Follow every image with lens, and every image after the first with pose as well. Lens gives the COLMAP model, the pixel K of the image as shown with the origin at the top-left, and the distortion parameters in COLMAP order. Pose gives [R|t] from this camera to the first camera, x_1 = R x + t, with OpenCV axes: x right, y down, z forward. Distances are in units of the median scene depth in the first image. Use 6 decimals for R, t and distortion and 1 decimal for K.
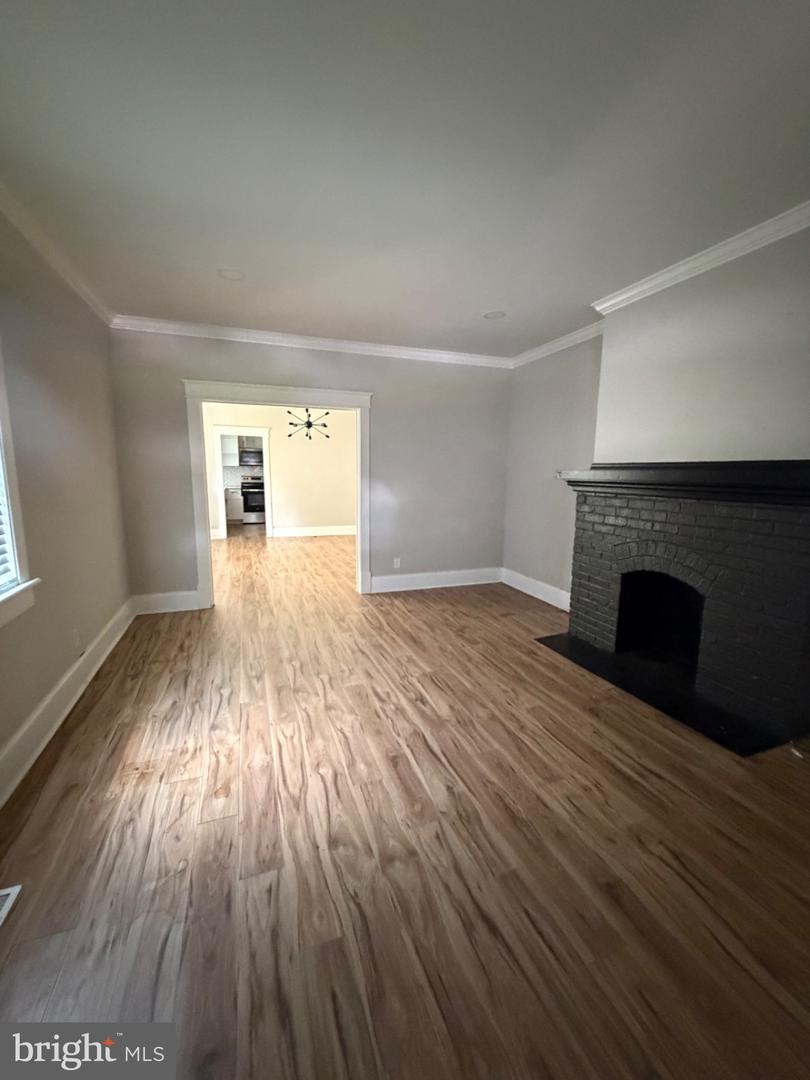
lens RADIAL K [[422.6, 0, 409.0], [0, 422.6, 533.4], [0, 0, 1]] dist [-0.004673, 0.000017]
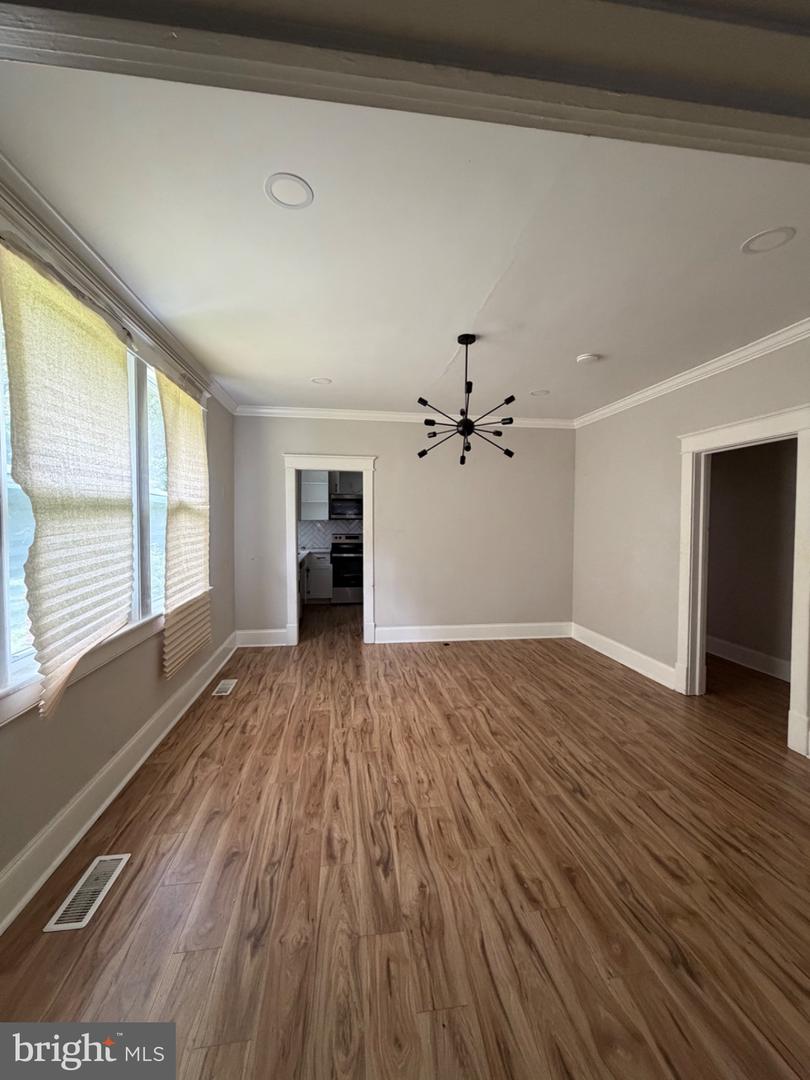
lens RADIAL K [[422.6, 0, 398.3], [0, 422.6, 536.1], [0, 0, 1]] dist [-0.004673, 0.000017]
pose [[0.969871, 0.003799, -0.243589, 1.061545], [-0.035183, 0.991581, -0.124618, 0.345075], [0.241065, 0.129433, 0.961839, -2.178351]]
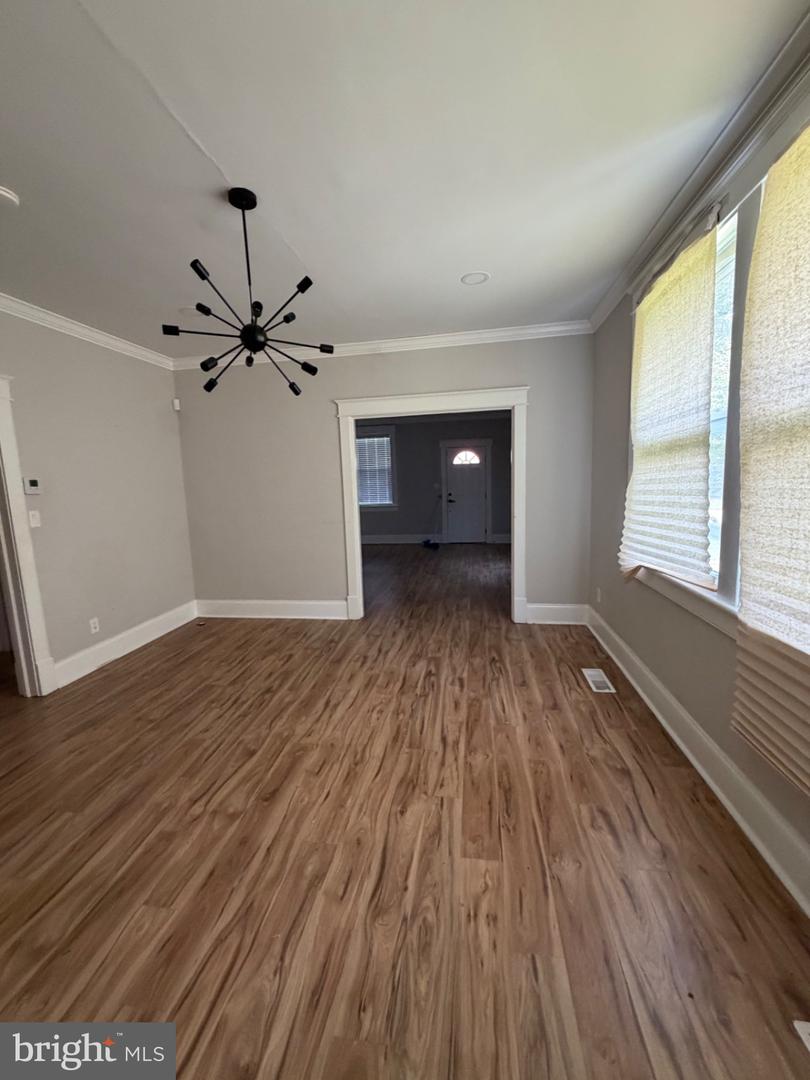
lens RADIAL K [[422.6, 0, 400.2], [0, 422.6, 538.5], [0, 0, 1]] dist [-0.004673, 0.000017]
pose [[-0.854365, -0.047889, 0.517463, -0.876151], [0.115574, 0.953298, 0.279043, -0.360102], [-0.506660, 0.298209, -0.808930, 2.212975]]
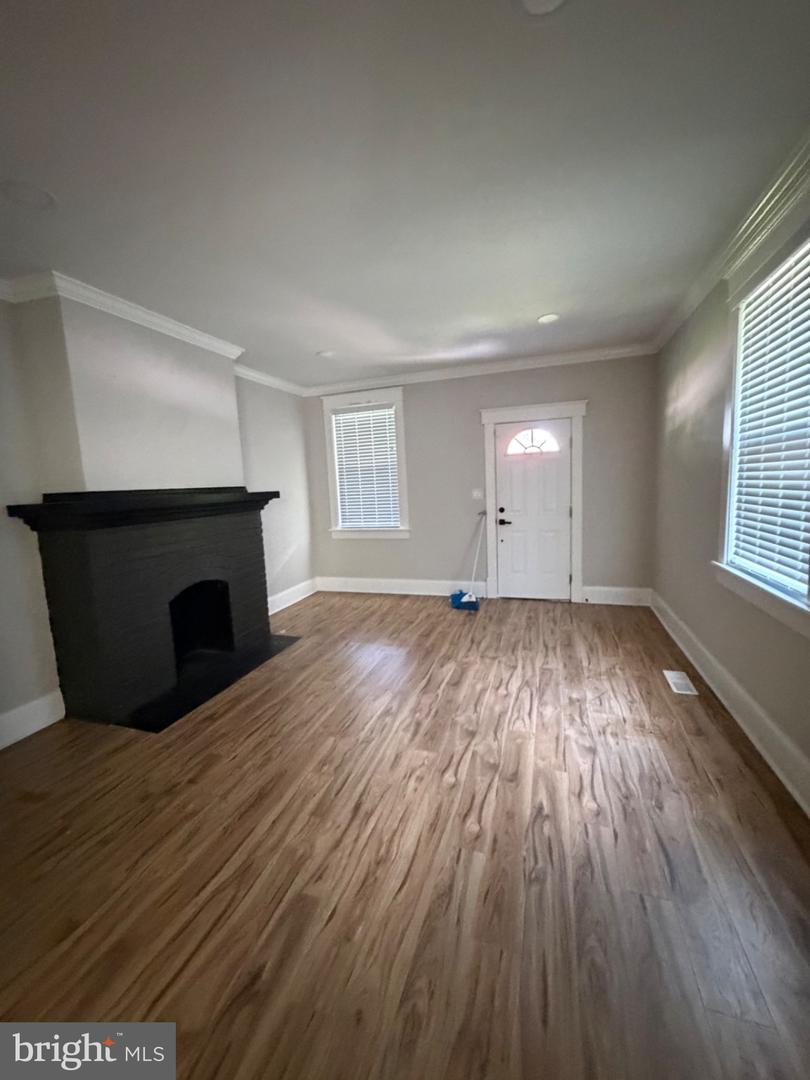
lens RADIAL K [[422.6, 0, 404.3], [0, 422.6, 545.5], [0, 0, 1]] dist [-0.004673, 0.000017]
pose [[-0.762586, -0.065295, 0.643584, -0.661801], [0.135356, 0.956764, 0.257452, -0.258721], [-0.632568, 0.283442, -0.720776, 1.672064]]
